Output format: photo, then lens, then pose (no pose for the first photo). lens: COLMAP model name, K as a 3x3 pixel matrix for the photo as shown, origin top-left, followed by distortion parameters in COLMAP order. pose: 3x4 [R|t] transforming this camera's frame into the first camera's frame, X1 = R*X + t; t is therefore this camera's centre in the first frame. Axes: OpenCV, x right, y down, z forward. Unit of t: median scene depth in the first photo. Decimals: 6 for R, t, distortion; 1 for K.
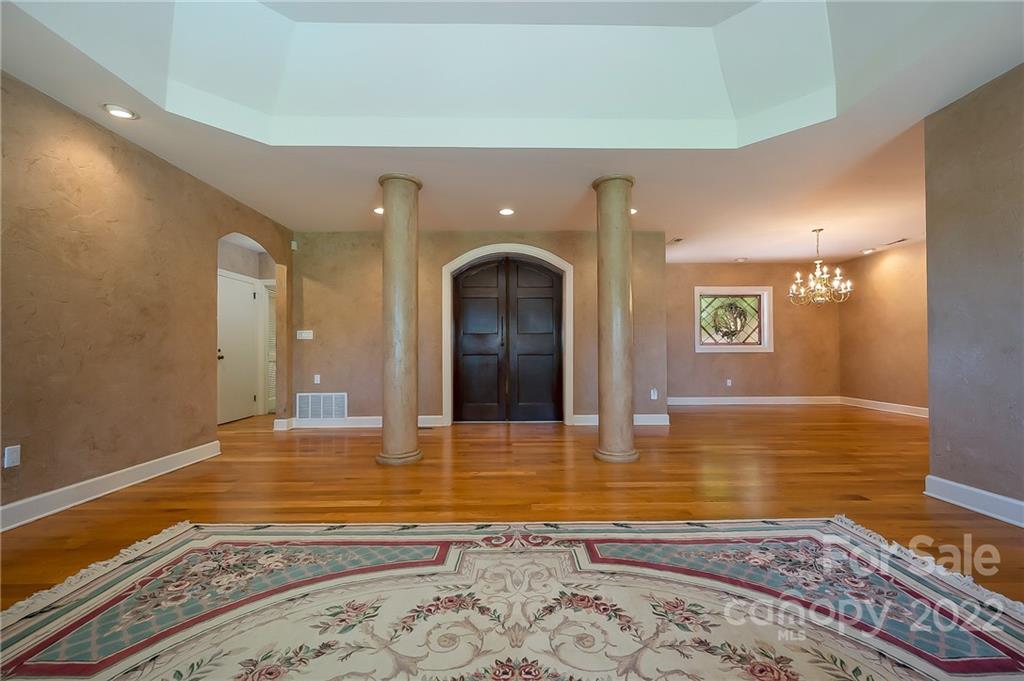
lens RADIAL K [[407.2, 0, 508.8], [0, 407.2, 346.3], [0, 0, 1]] dist [0.000051, 0.000307]
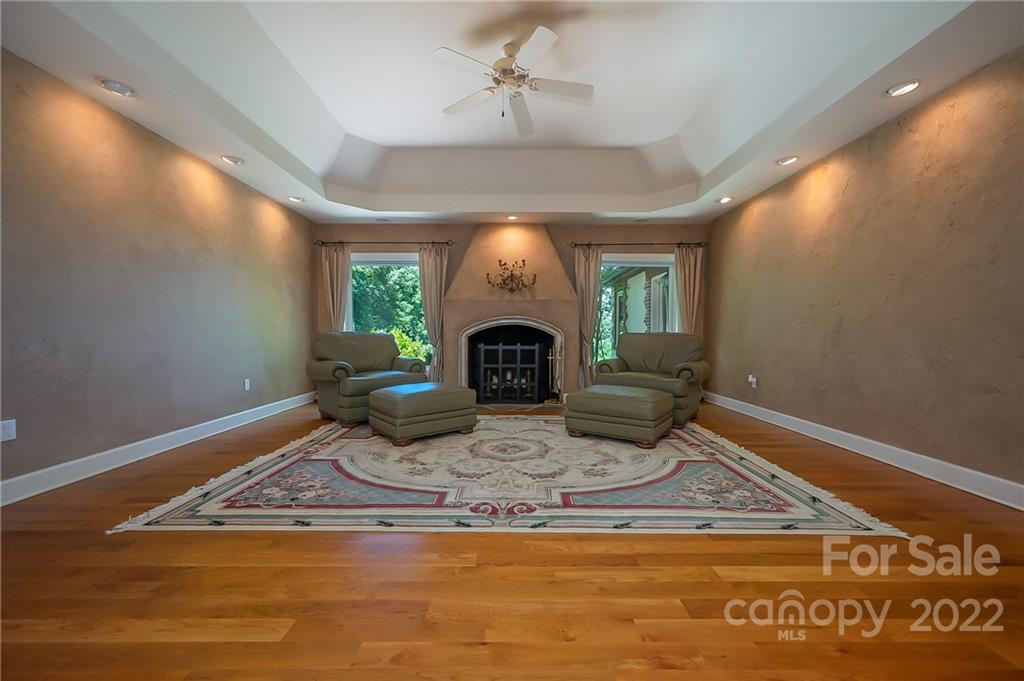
lens RADIAL K [[407.2, 0, 513.9], [0, 407.2, 337.0], [0, 0, 1]] dist [0.000051, 0.000307]
pose [[-0.999988, 0.004269, -0.002485, -0.007705], [0.004283, 0.999975, -0.005547, 0.036758], [0.002462, -0.005558, -0.999982, 2.151049]]
